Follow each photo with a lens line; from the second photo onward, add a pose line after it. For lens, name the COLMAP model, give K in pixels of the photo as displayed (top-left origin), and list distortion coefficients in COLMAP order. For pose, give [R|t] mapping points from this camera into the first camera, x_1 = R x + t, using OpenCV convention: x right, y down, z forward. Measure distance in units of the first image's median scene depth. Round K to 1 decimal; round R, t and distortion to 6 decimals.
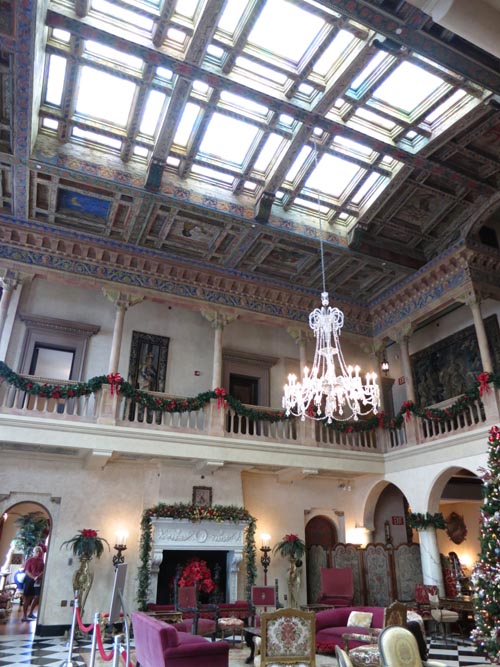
lens RADIAL K [[485.7, 0, 247.8], [0, 485.7, 336.9], [0, 0, 1]] dist [-0.038820, 0.009330]
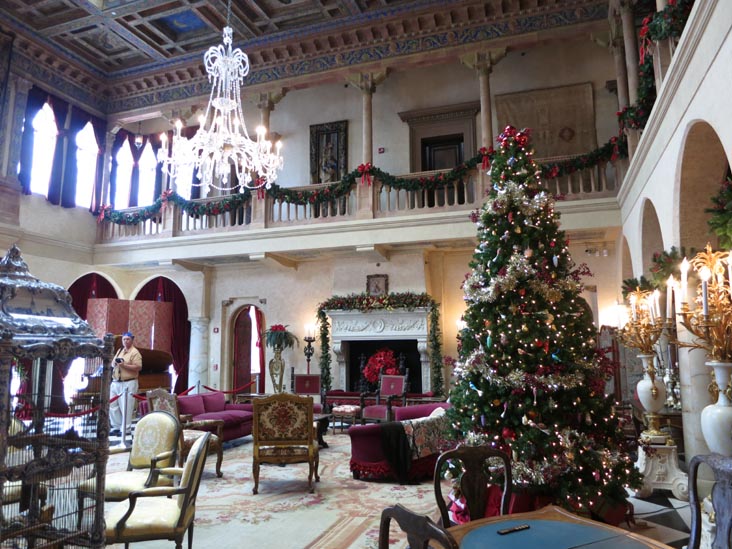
lens RADIAL K [[533.1, 0, 360.8], [0, 533.1, 272.2], [0, 0, 1]] dist [-0.038820, 0.009330]
pose [[0.718903, -0.110855, -0.686214, 0.583310], [0.293163, 0.943461, 0.154717, 0.143559], [0.630264, -0.312399, 0.710756, 0.274199]]
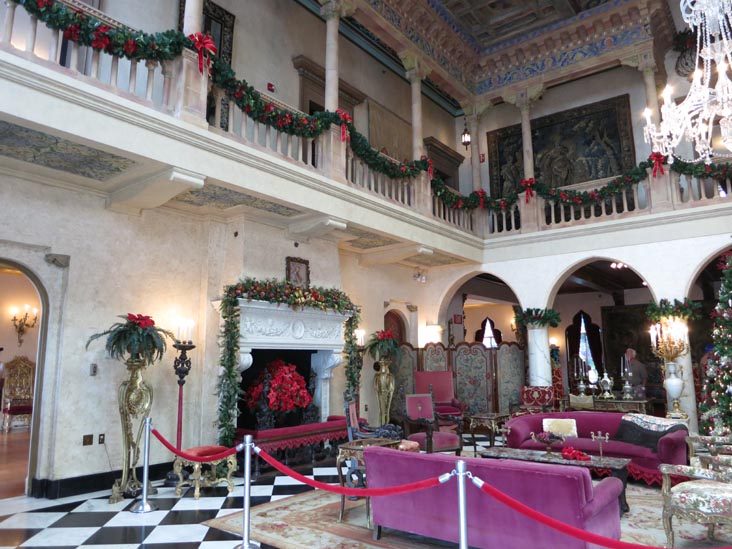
lens RADIAL K [[533.1, 0, 368.8], [0, 533.1, 270.8], [0, 0, 1]] dist [-0.038820, 0.009330]
pose [[0.880089, 0.065918, 0.470211, -0.352215], [-0.181810, 0.961624, 0.205483, 0.163602], [-0.438622, -0.266333, 0.858299, 0.342934]]
